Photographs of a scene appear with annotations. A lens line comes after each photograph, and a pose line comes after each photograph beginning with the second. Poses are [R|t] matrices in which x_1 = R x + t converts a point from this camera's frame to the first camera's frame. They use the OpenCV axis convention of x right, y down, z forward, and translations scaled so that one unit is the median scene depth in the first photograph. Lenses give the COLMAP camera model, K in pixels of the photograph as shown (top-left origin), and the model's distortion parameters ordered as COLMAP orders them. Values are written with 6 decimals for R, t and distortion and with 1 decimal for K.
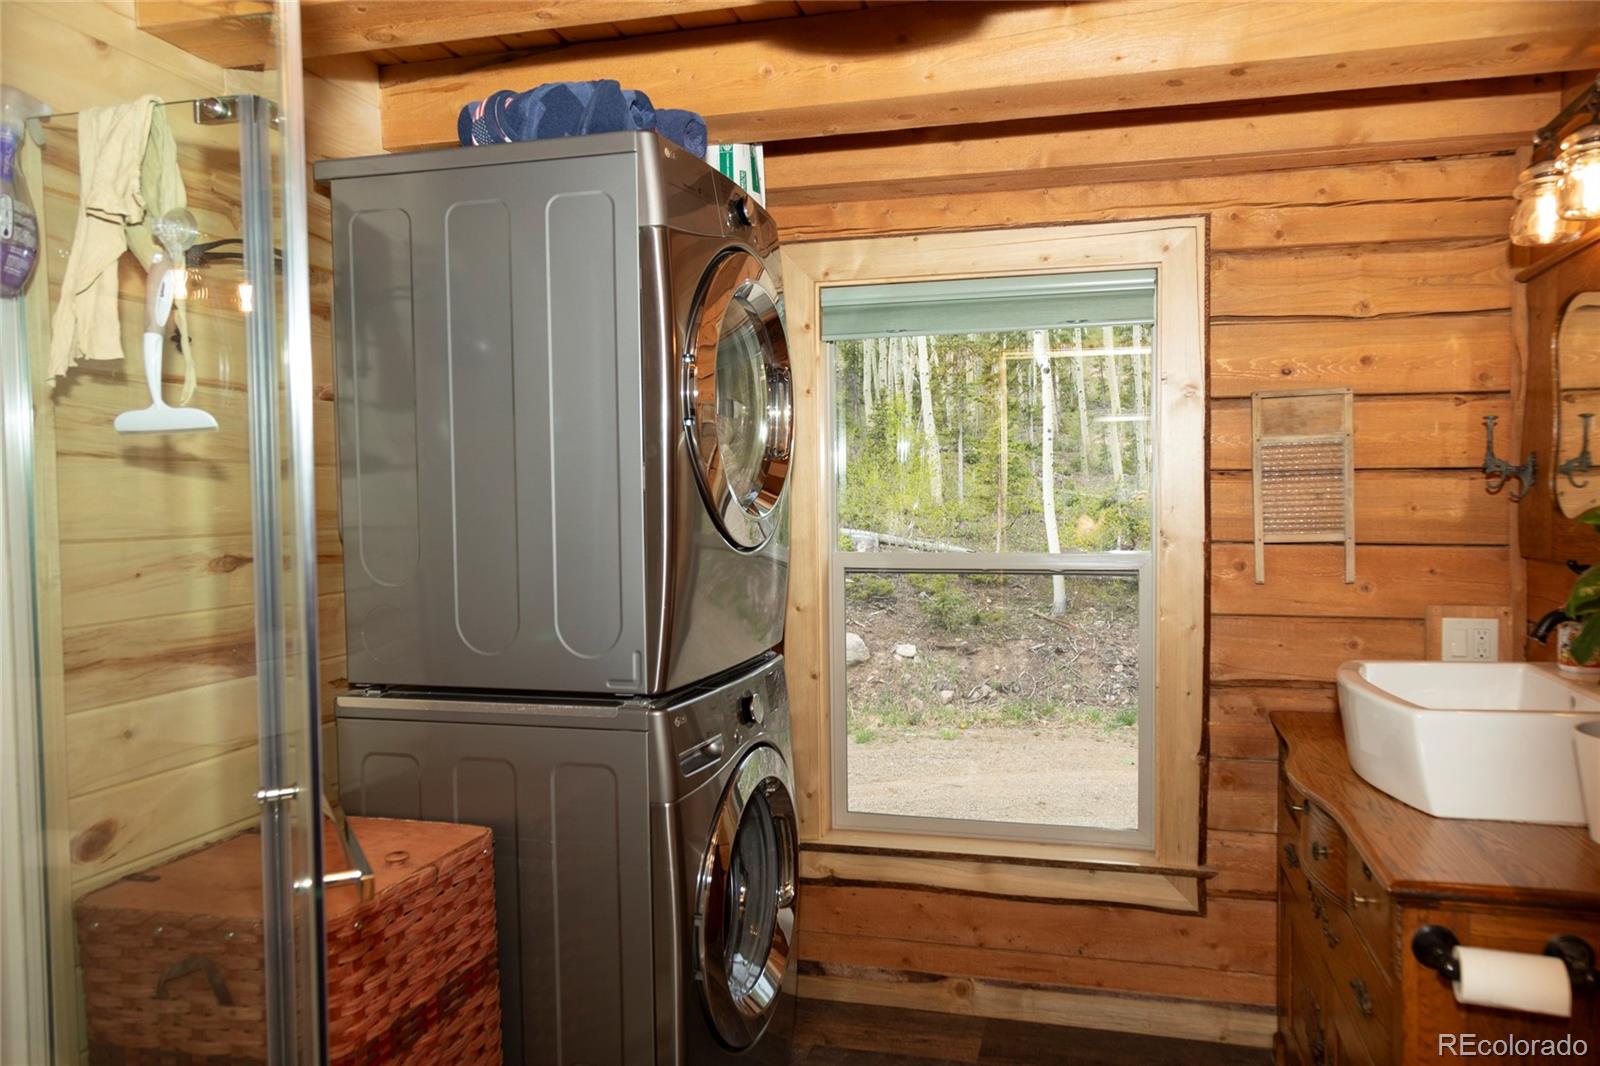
lens RADIAL K [[1091.6, 0, 841.5], [0, 1091.6, 540.3], [0, 0, 1]] dist [0.005849, 0.001992]
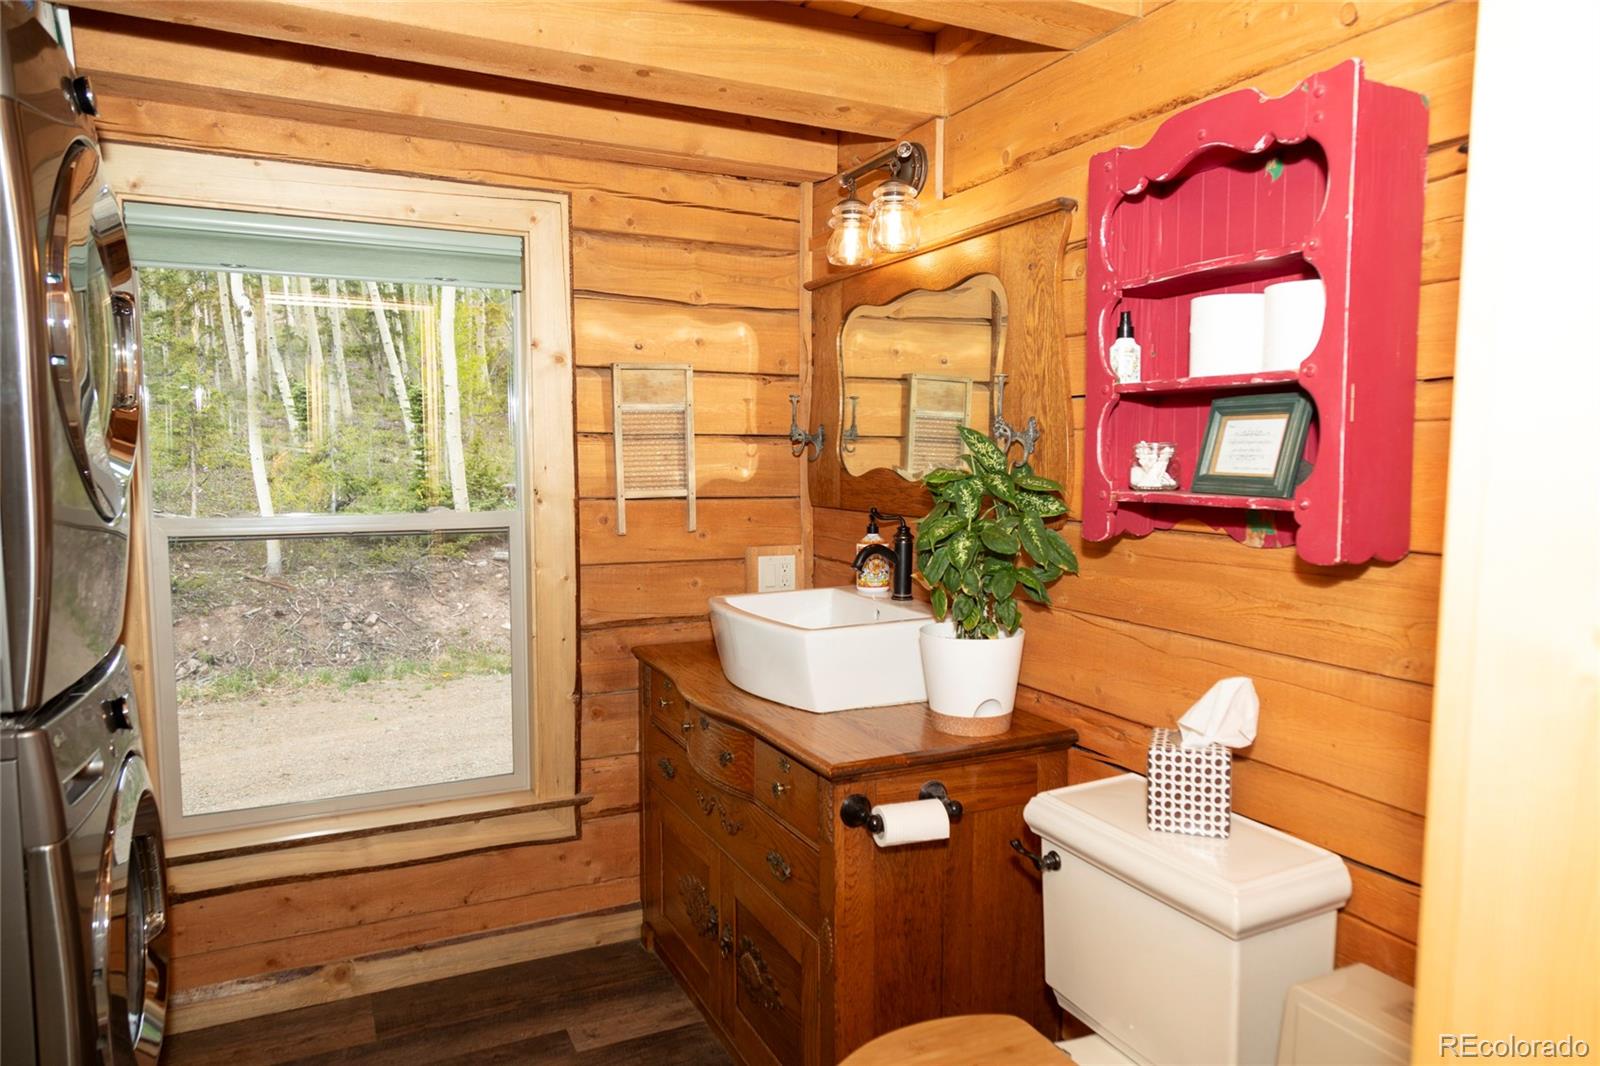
lens RADIAL K [[1047.7, 0, 804.2], [0, 1047.7, 538.3], [0, 0, 1]] dist [0.004202, 0.008942]
pose [[0.767822, -0.043358, 0.639195, -0.159643], [0.016079, 0.998697, 0.048430, -0.006140], [-0.640462, -0.026908, 0.767518, 0.054101]]
